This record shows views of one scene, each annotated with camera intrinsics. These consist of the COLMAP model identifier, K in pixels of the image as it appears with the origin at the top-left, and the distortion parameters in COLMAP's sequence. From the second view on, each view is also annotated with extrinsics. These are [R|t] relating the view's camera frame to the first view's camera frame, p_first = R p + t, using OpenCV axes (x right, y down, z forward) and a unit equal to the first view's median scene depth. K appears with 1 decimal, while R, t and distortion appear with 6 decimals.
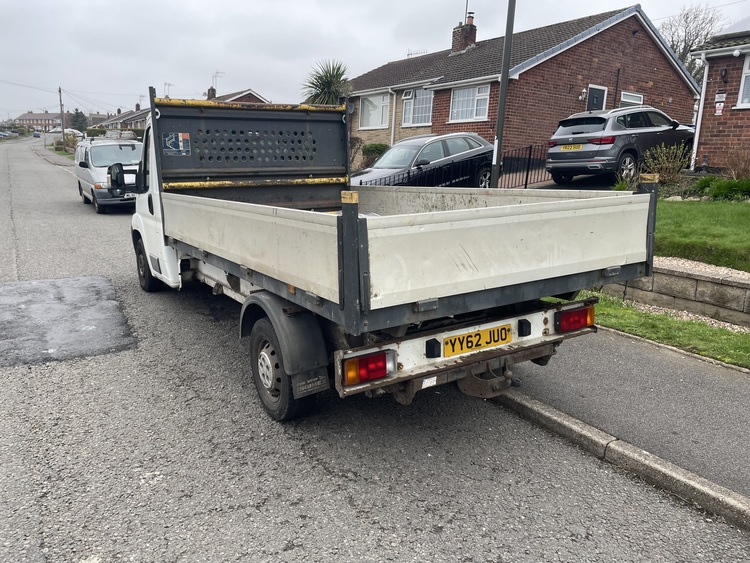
lens RADIAL K [[572.2, 0, 370.1], [0, 572.2, 281.9], [0, 0, 1]] dist [0.071364, -0.090647]
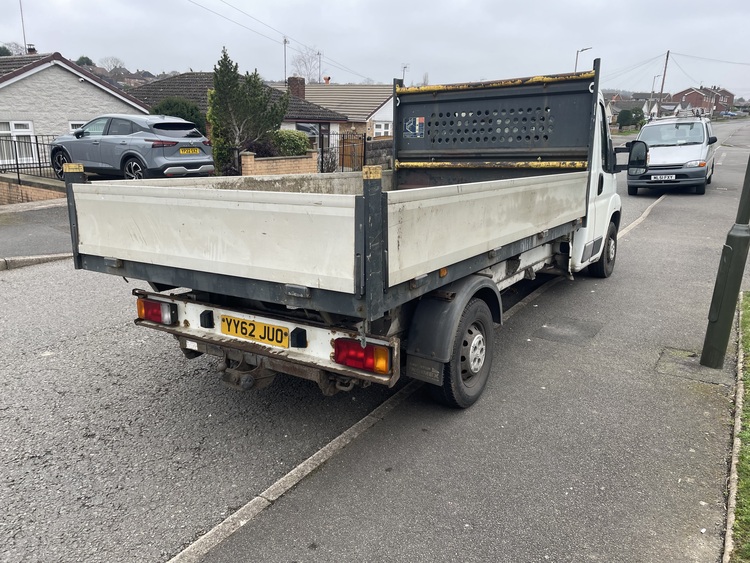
lens RADIAL K [[572.2, 0, 368.7], [0, 572.2, 285.7], [0, 0, 1]] dist [0.071364, -0.090647]
pose [[0.412872, 0.218730, -0.884135, 0.686993], [-0.184073, 0.970742, 0.154198, -0.096945], [0.891994, 0.099082, 0.441054, 0.460674]]
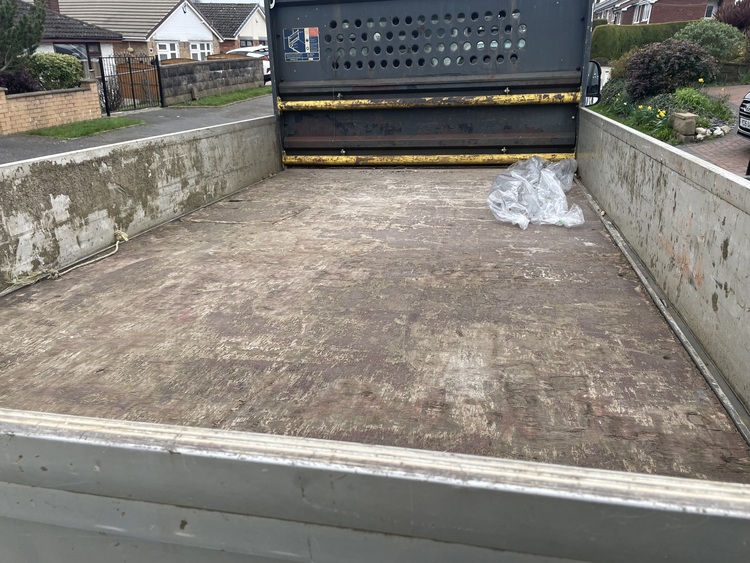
lens RADIAL K [[572.2, 0, 379.6], [0, 572.2, 285.8], [0, 0, 1]] dist [0.071364, -0.090647]
pose [[0.713721, 0.236972, -0.659126, 0.275720], [-0.119317, 0.968410, 0.218966, -0.118684], [0.690193, -0.077636, 0.719449, 0.531860]]
